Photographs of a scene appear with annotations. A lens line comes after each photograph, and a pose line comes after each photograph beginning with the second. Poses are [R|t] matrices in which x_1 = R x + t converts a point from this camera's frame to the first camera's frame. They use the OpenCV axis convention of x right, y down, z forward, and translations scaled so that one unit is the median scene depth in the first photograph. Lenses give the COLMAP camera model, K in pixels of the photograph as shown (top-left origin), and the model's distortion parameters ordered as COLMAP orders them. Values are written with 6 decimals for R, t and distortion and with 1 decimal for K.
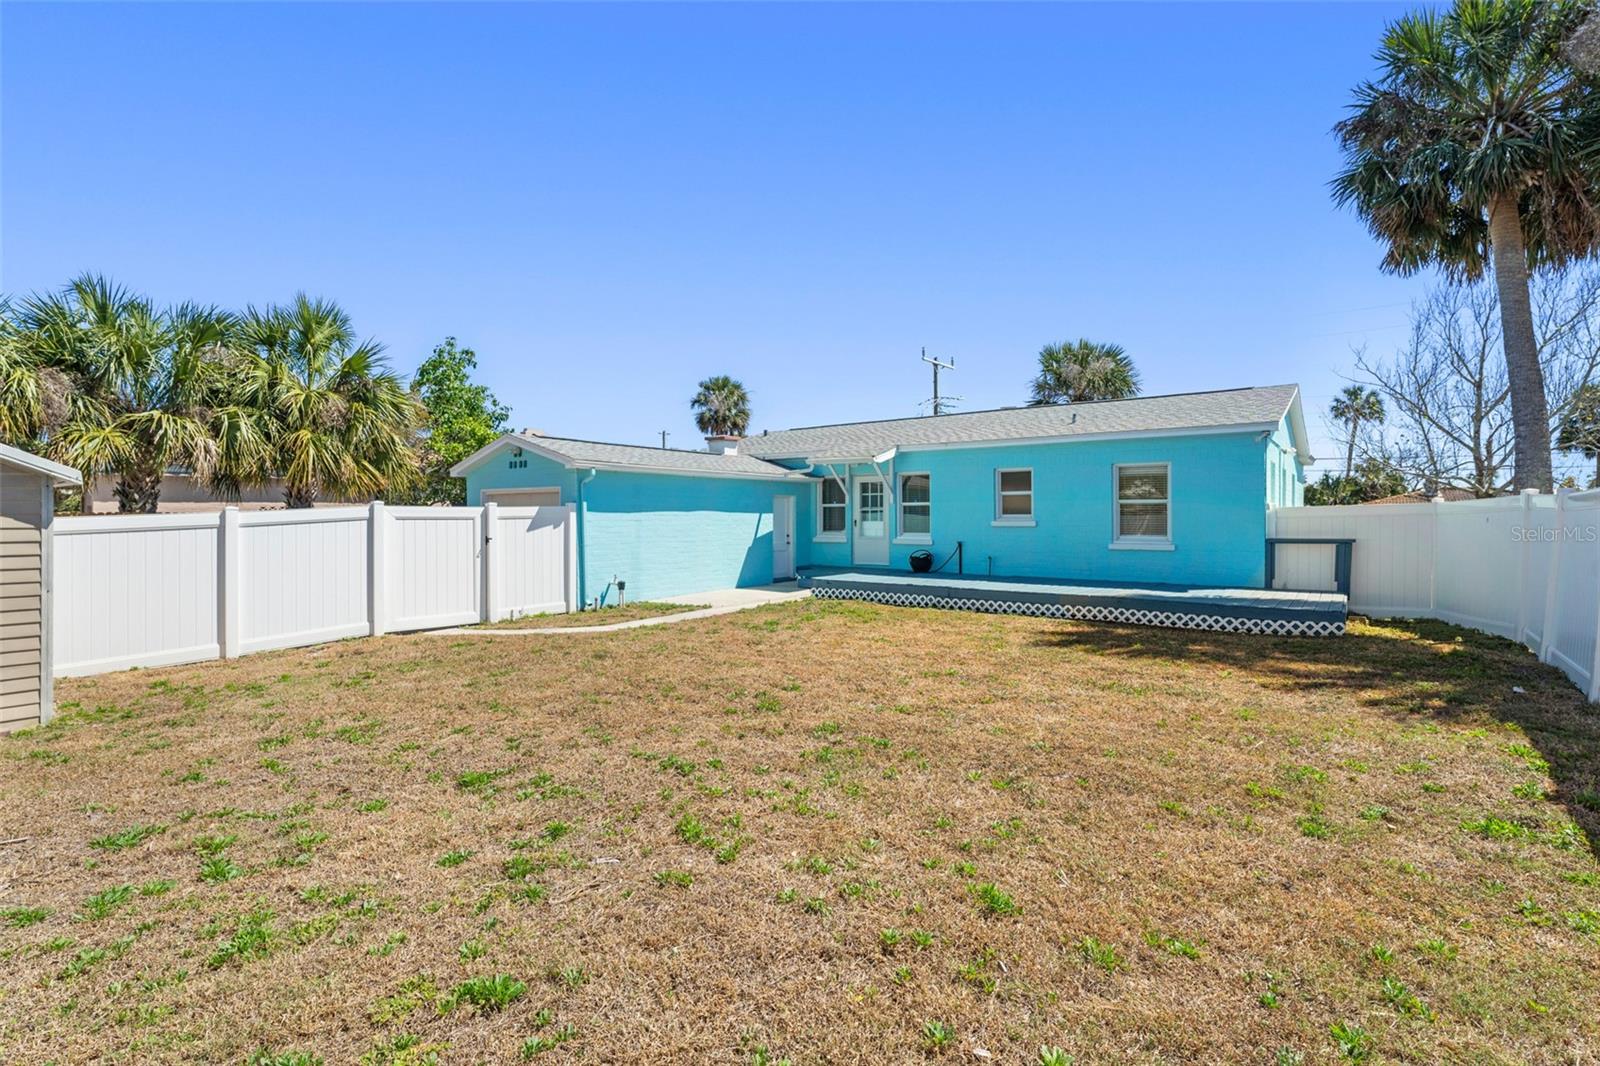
lens RADIAL K [[747.7, 0, 777.5], [0, 747.7, 532.0], [0, 0, 1]] dist [-0.003062, -0.001518]
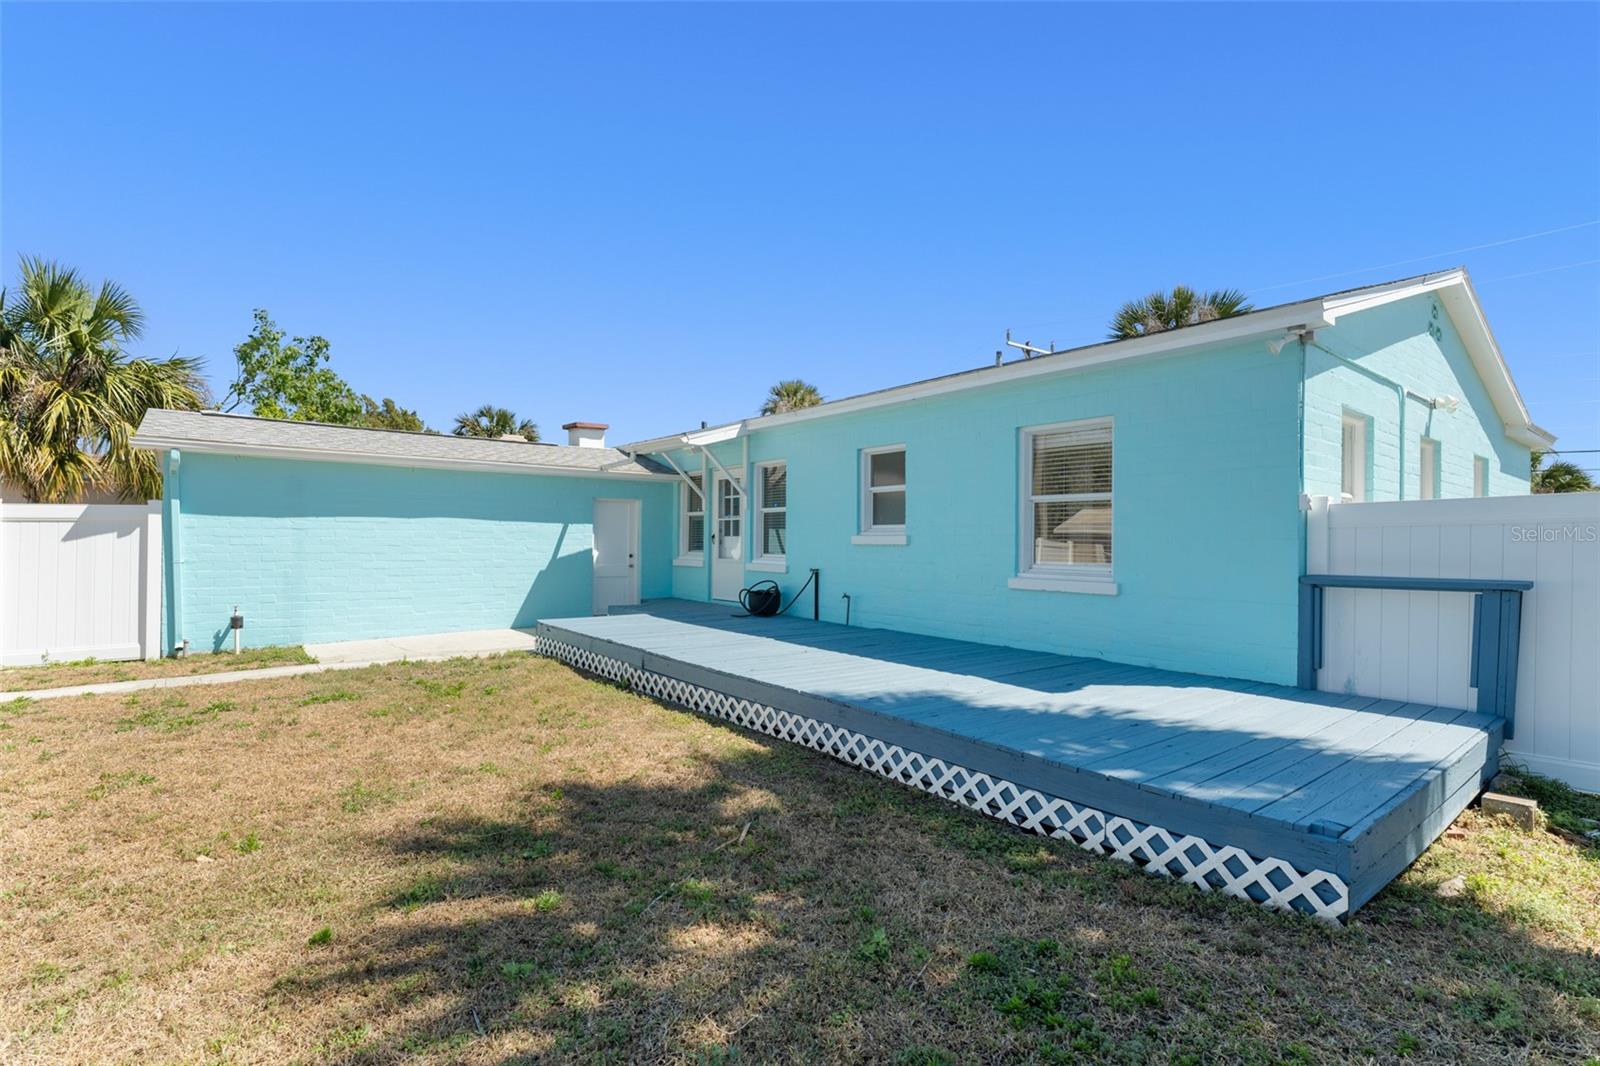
lens RADIAL K [[747.7, 0, 759.5], [0, 747.7, 537.4], [0, 0, 1]] dist [-0.003062, -0.001518]
pose [[0.966091, 0.010213, -0.258001, 0.408693], [-0.016283, 0.999638, -0.021399, 0.000758], [0.257689, 0.024874, 0.965908, 0.439295]]
